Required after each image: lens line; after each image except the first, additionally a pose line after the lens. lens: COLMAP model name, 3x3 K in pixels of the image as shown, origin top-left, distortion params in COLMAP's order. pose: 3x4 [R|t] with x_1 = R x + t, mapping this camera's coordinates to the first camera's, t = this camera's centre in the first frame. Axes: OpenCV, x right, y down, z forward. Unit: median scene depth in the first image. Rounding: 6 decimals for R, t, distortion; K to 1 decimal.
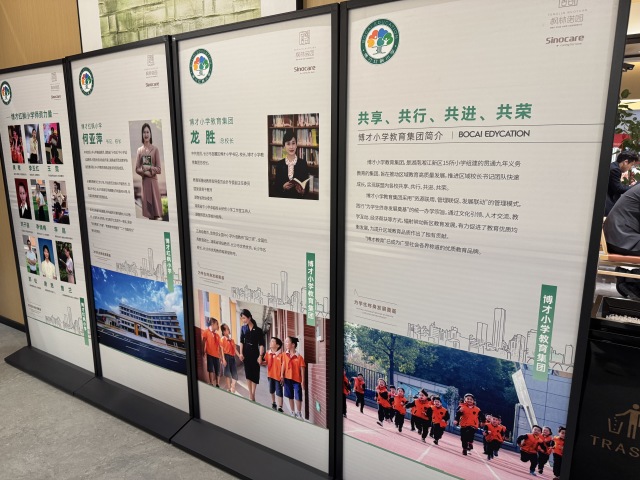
lens RADIAL K [[458.4, 0, 338.7], [0, 458.4, 233.0], [0, 0, 1]] dist [0.001648, -0.017194]
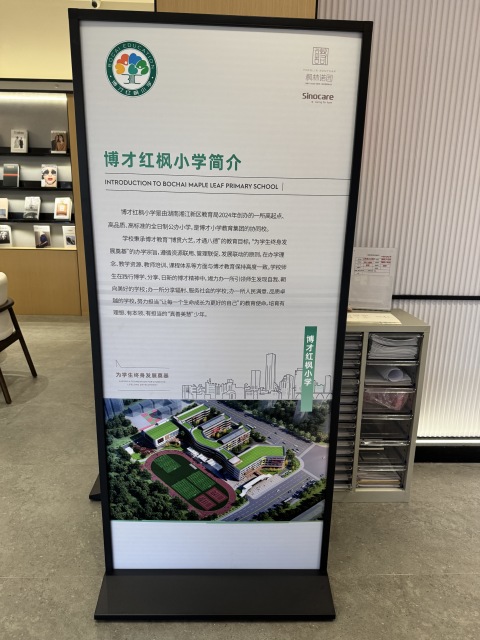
lens RADIAL K [[458.4, 0, 240.0], [0, 458.4, 321.8], [0, 0, 1]] dist [0.001648, -0.017194]
pose [[0.827646, -0.129026, 0.546217, -0.273721], [0.082554, 0.990617, 0.108913, -0.029579], [-0.555145, -0.045049, 0.830533, 0.165596]]
